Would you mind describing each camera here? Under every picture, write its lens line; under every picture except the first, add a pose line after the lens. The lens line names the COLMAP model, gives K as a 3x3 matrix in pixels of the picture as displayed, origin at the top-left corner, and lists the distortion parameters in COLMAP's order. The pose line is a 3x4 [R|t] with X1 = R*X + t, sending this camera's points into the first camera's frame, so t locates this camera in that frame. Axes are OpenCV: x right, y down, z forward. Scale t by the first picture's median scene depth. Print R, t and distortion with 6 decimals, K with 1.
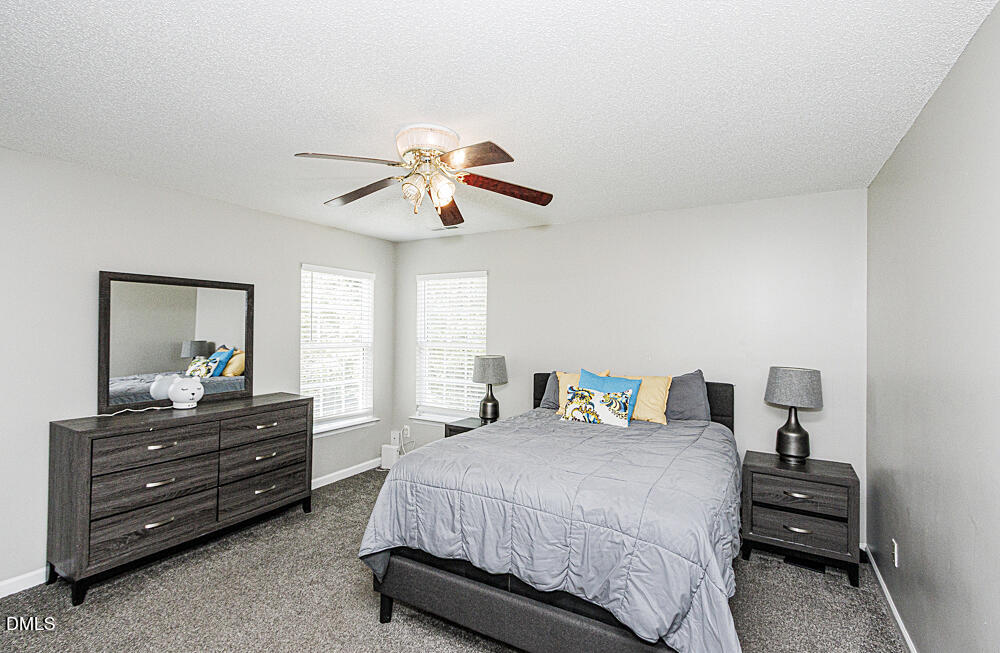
lens RADIAL K [[455.9, 0, 501.9], [0, 455.9, 325.2], [0, 0, 1]] dist [0.003999, -0.001252]
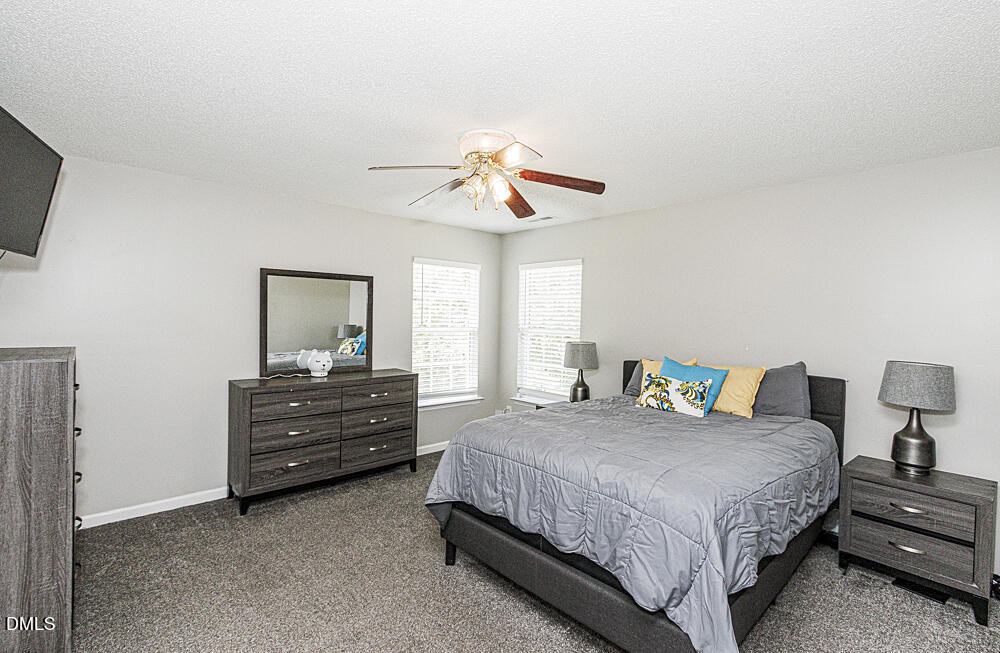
lens RADIAL K [[455.9, 0, 500.0], [0, 455.9, 324.9], [0, 0, 1]] dist [0.003999, -0.001252]
pose [[0.955286, 0.013542, -0.295372, 0.160390], [-0.006664, 0.999683, 0.024279, 0.007916], [0.295607, -0.021225, 0.955074, -0.047273]]
